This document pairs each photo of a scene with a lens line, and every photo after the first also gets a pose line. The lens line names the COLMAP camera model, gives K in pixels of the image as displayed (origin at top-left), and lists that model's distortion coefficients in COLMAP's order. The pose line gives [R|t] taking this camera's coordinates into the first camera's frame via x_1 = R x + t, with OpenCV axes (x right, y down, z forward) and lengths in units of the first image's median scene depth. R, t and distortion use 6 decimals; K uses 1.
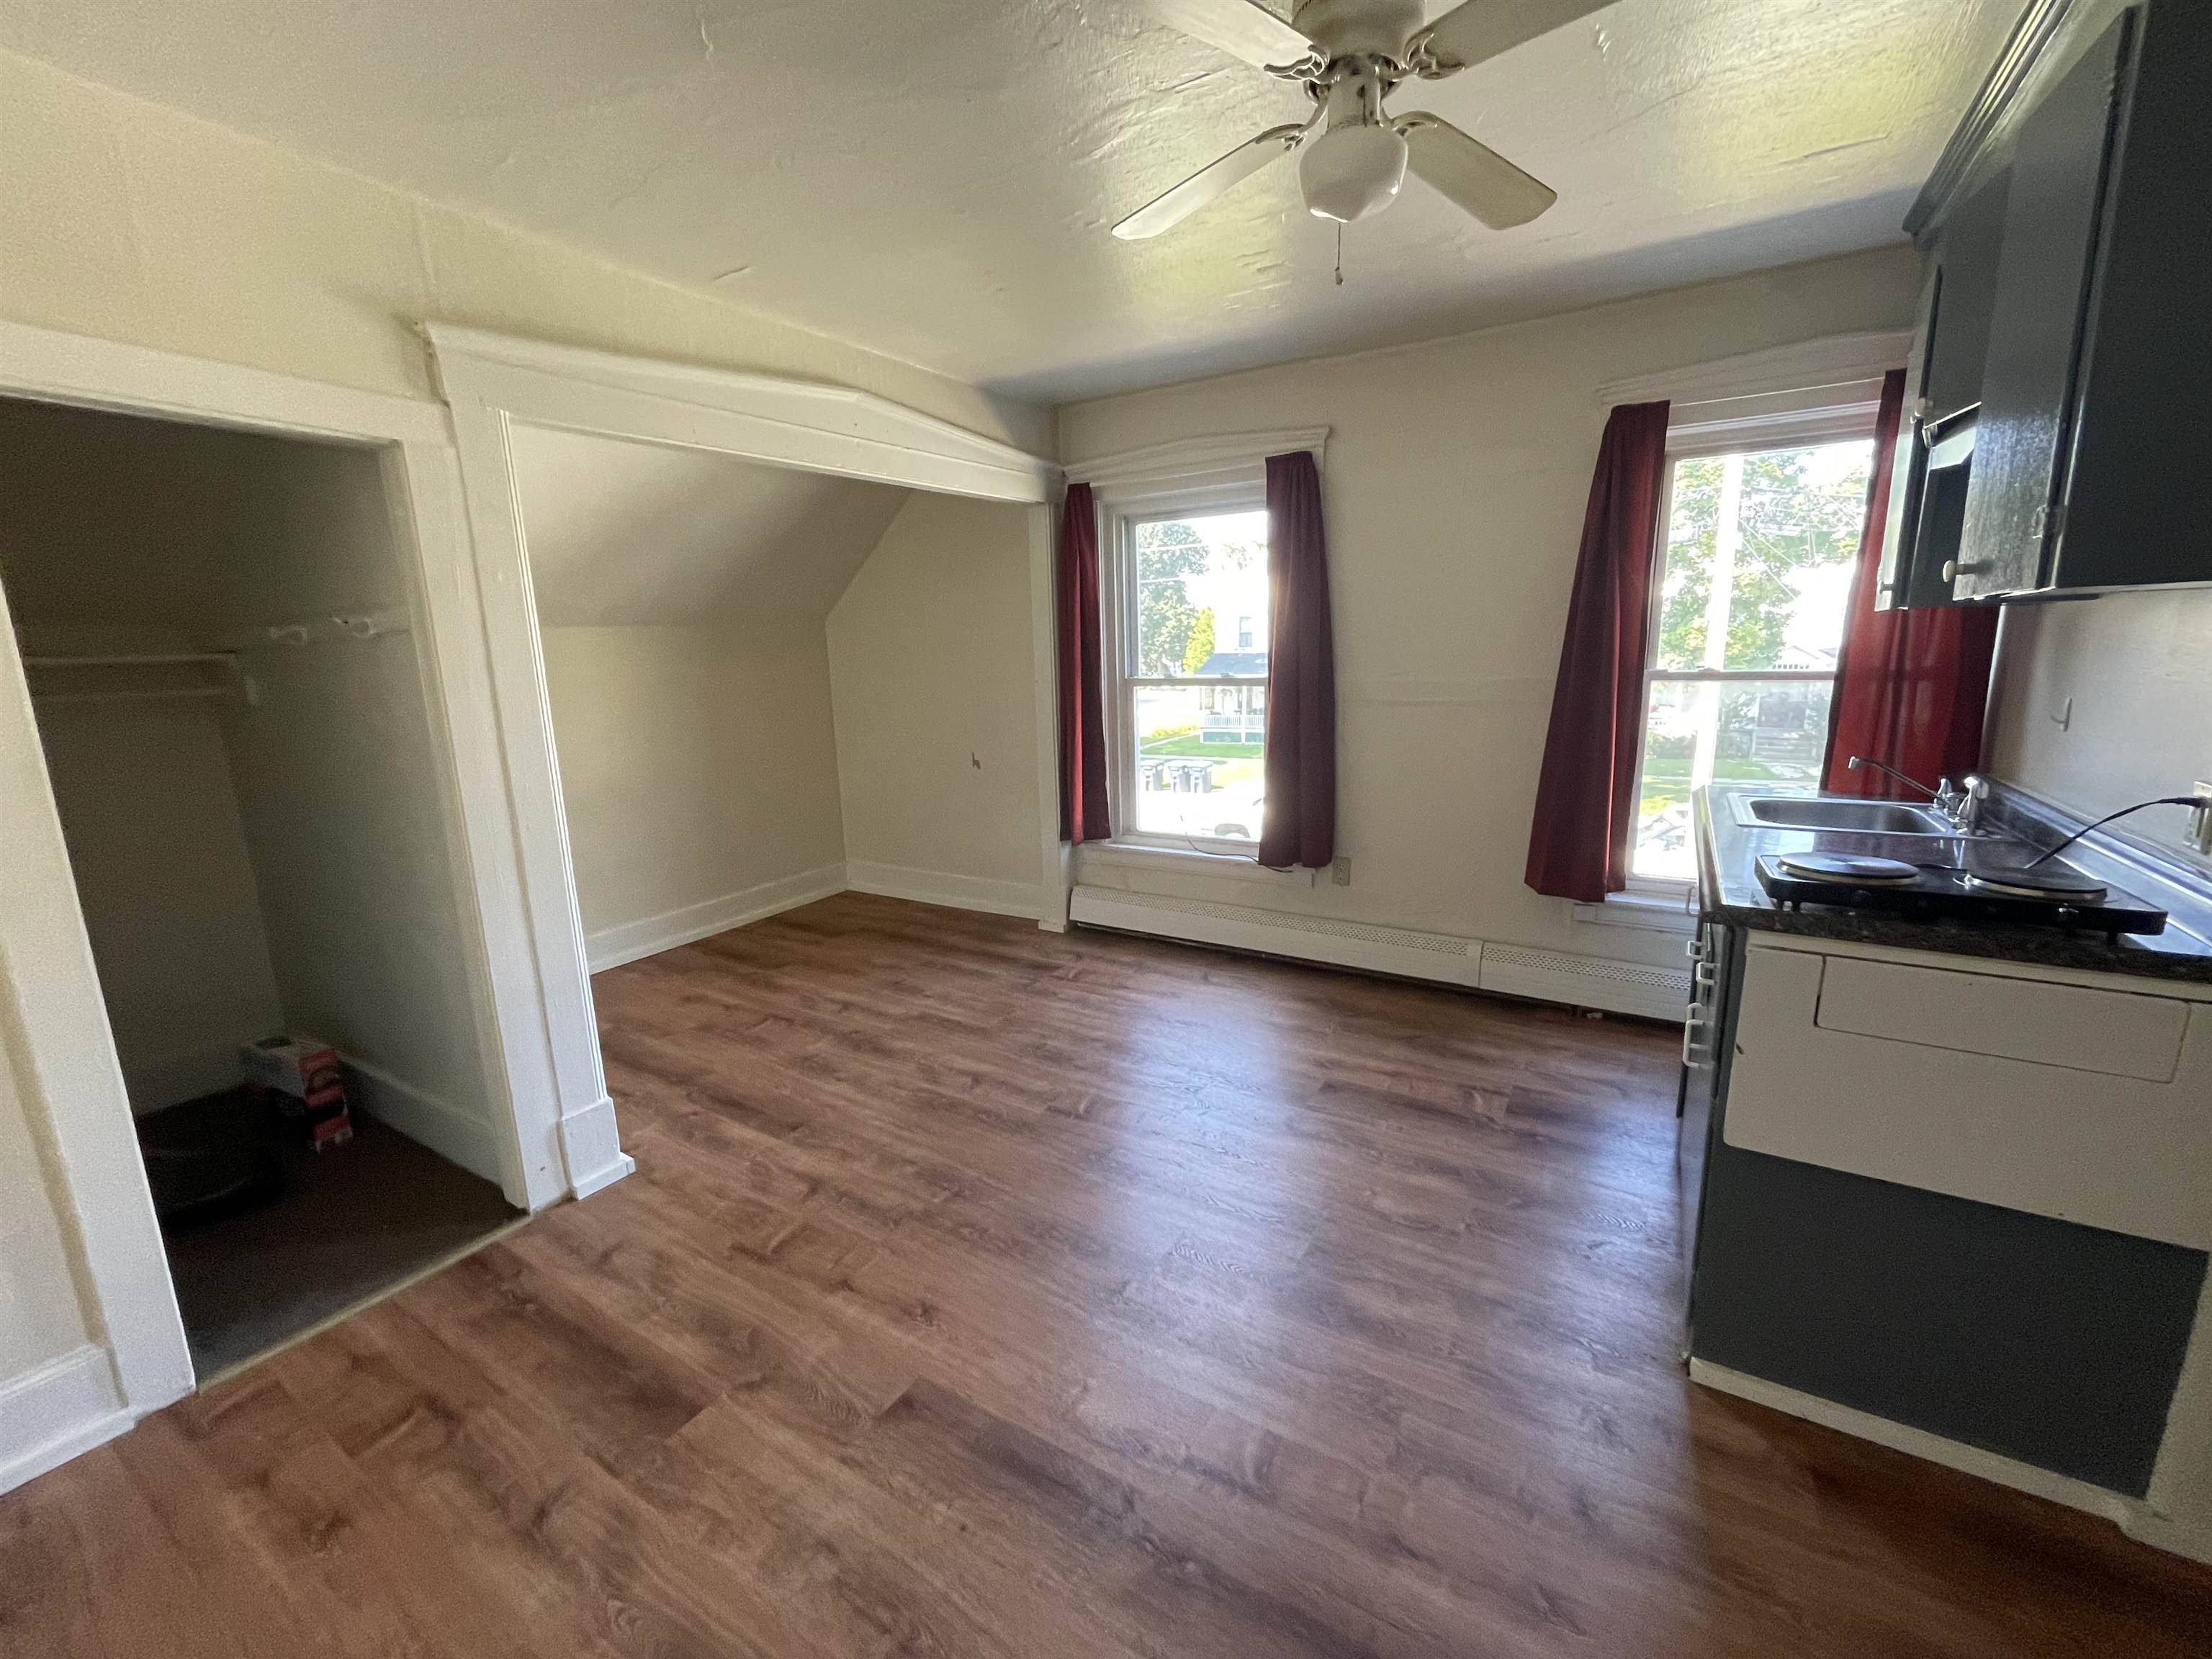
lens RADIAL K [[906.0, 0, 1106.0], [0, 906.0, 829.5], [0, 0, 1]] dist [0.006216, -0.000010]
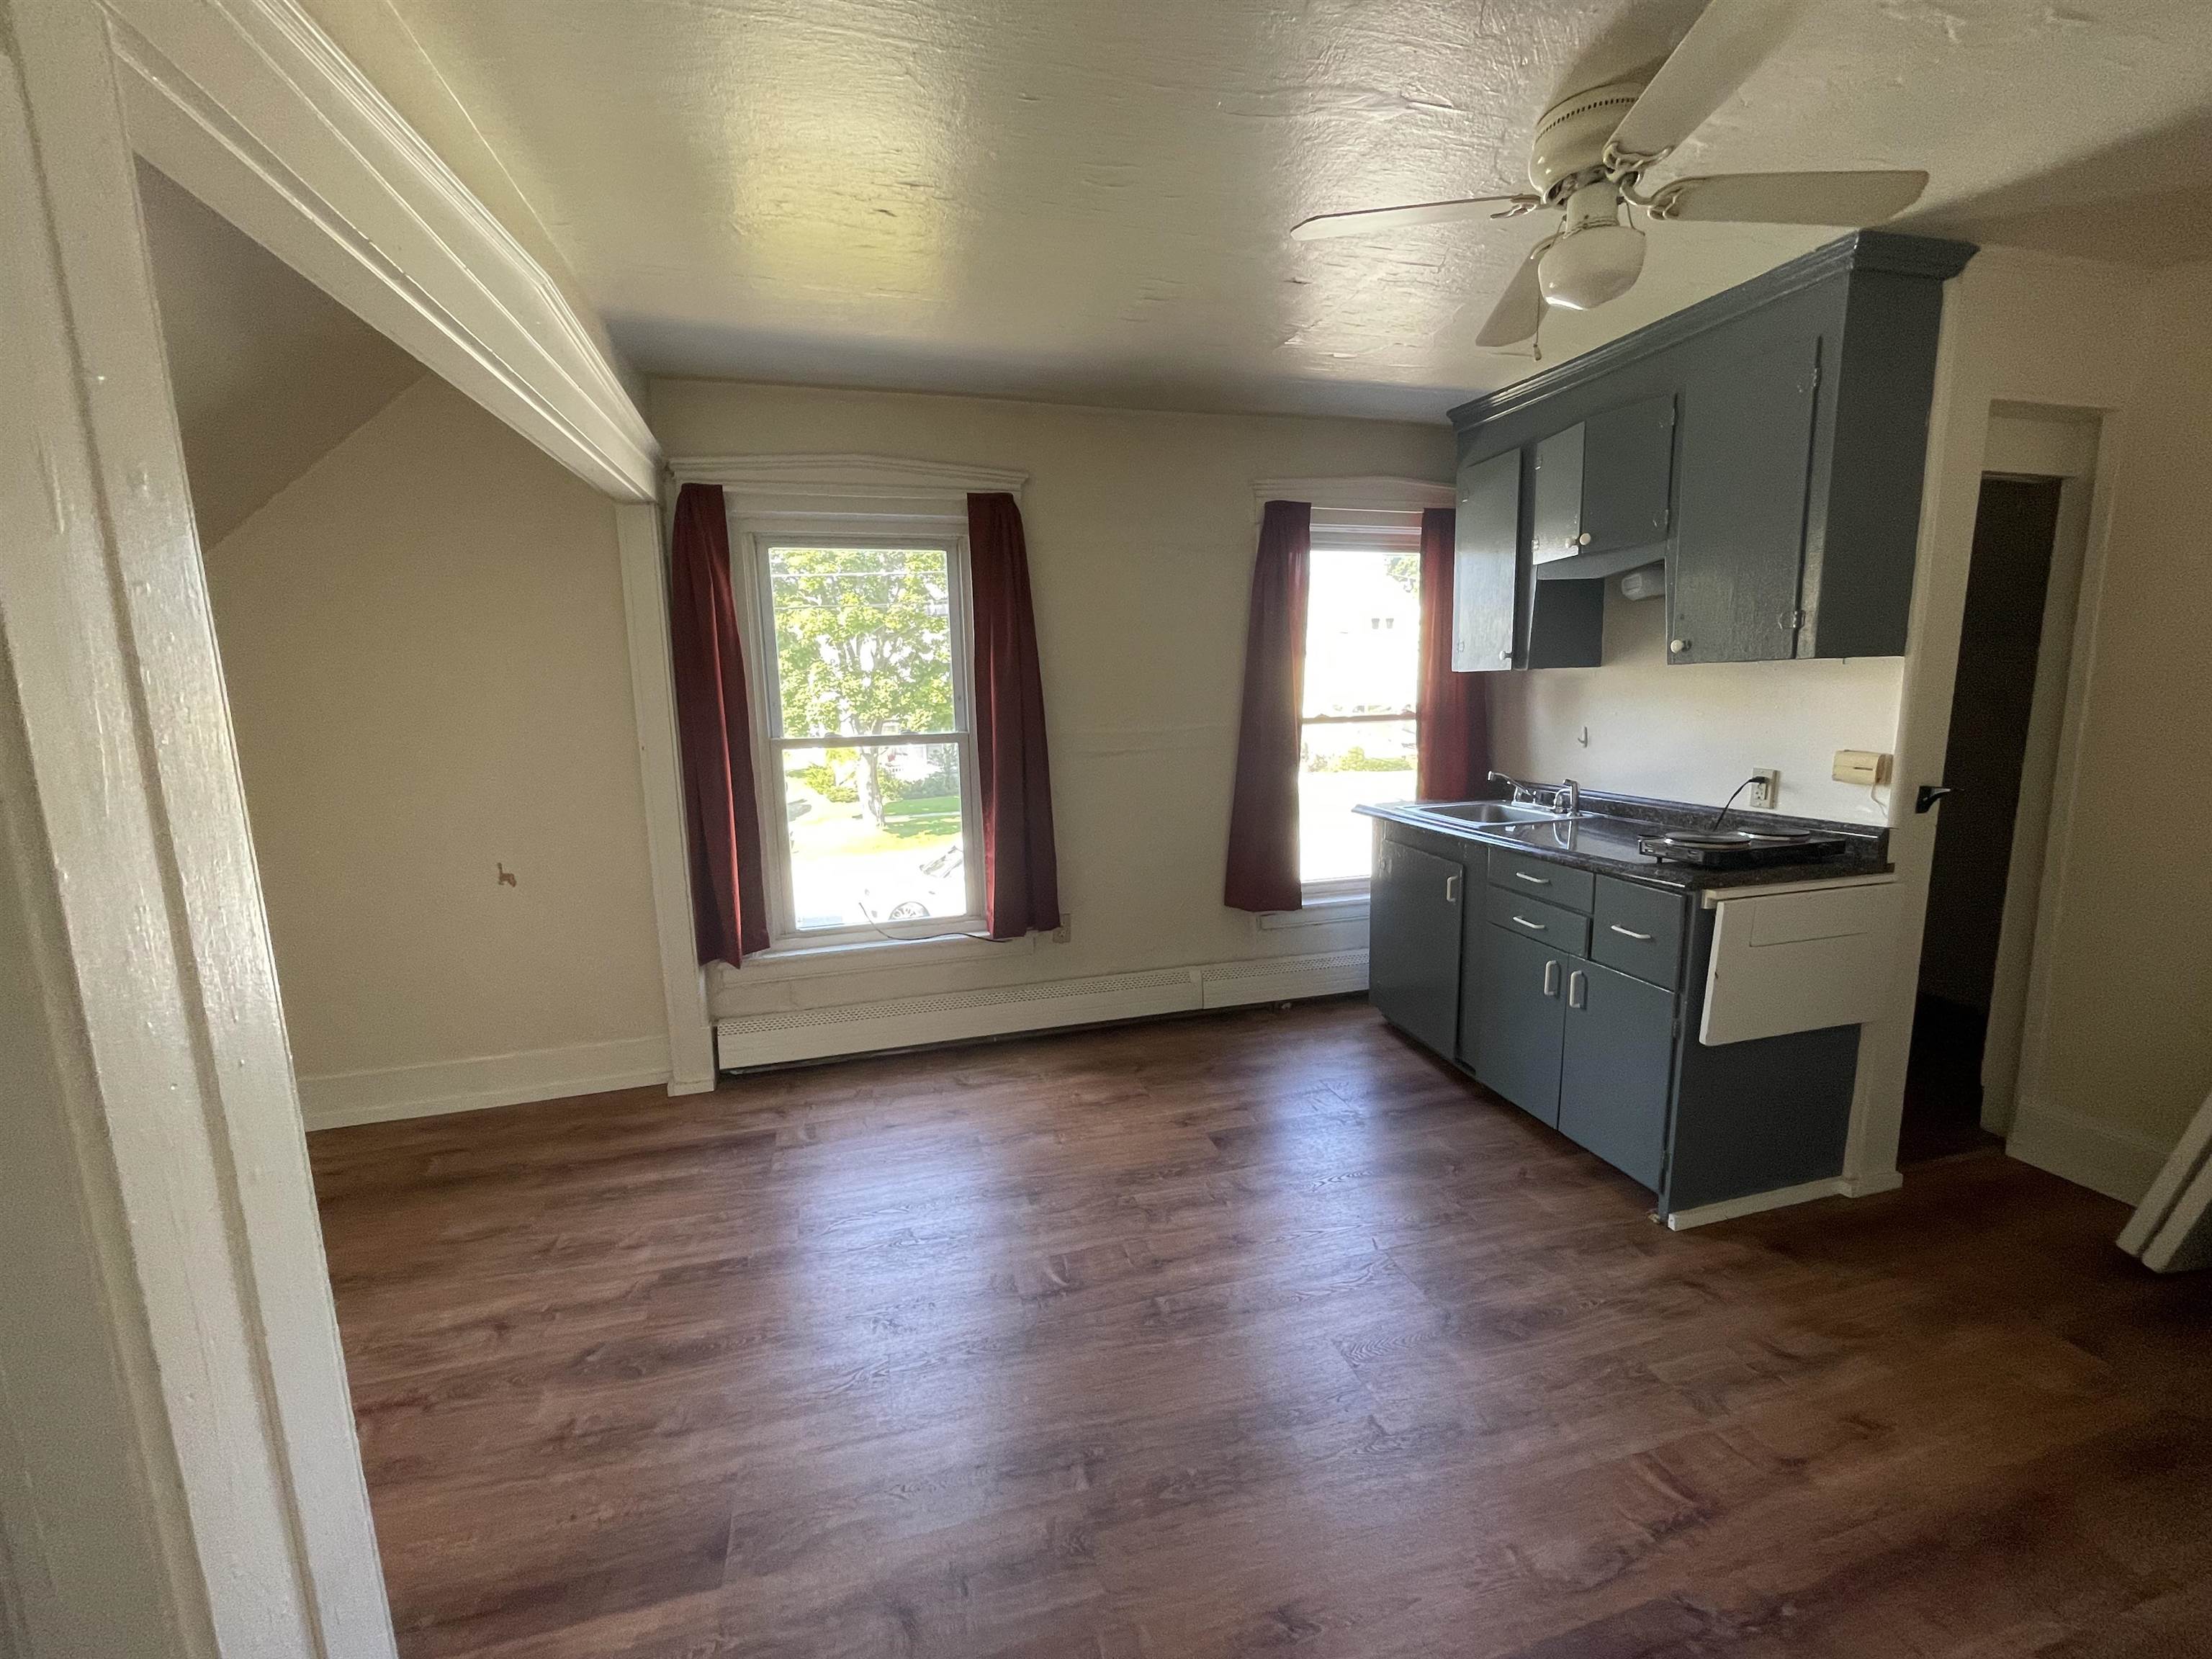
lens RADIAL K [[906.0, 0, 1106.0], [0, 906.0, 829.5], [0, 0, 1]] dist [0.006216, -0.000010]
pose [[0.677711, -0.106477, 0.727579, -0.395416], [0.153168, 0.988198, 0.001947, -0.052718], [-0.719199, 0.110122, 0.686021, 0.291500]]
